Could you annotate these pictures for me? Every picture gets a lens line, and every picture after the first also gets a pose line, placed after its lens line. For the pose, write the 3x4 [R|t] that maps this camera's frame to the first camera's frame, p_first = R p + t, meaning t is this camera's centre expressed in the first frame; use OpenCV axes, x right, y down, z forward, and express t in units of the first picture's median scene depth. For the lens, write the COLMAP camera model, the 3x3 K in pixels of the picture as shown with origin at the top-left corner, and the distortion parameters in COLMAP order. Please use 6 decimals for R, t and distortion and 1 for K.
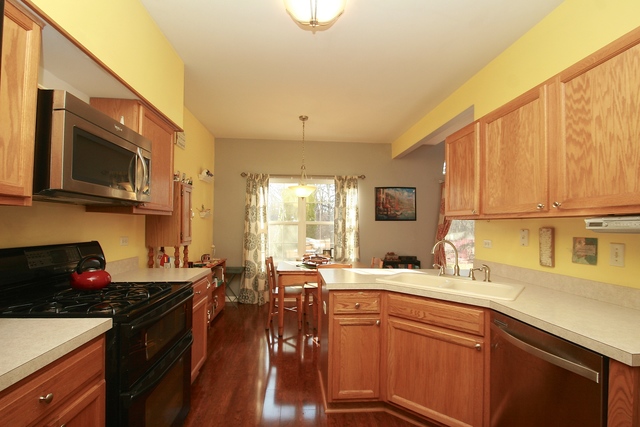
lens RADIAL K [[291.3, 0, 320.0], [0, 291.3, 213.5], [0, 0, 1]] dist [-0.000669, -0.000126]
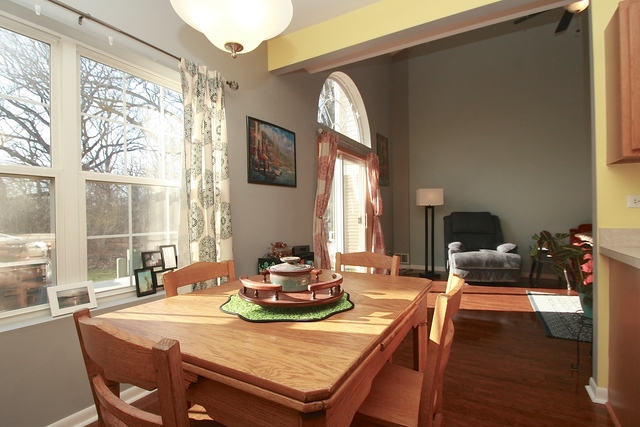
lens RADIAL K [[319.1, 0, 320.0], [0, 319.1, 213.5], [0, 0, 1]] dist [0.001526, 0.000224]
pose [[0.556711, -0.012528, 0.830612, -0.210711], [-0.016918, 0.999508, 0.026414, 0.064754], [-0.830534, -0.028757, 0.556225, 0.626316]]
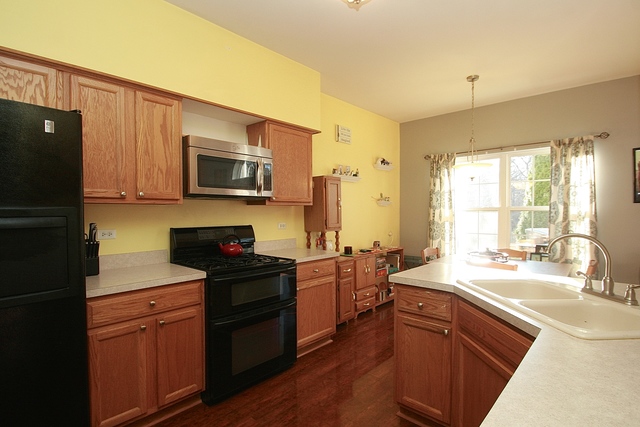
lens RADIAL K [[319.1, 0, 320.0], [0, 319.1, 213.5], [0, 0, 1]] dist [0.001526, 0.000224]
pose [[0.684092, -0.008508, -0.729347, 0.238948], [0.039698, 0.998884, 0.025583, 0.003887], [0.728315, -0.046455, 0.683666, 0.062410]]
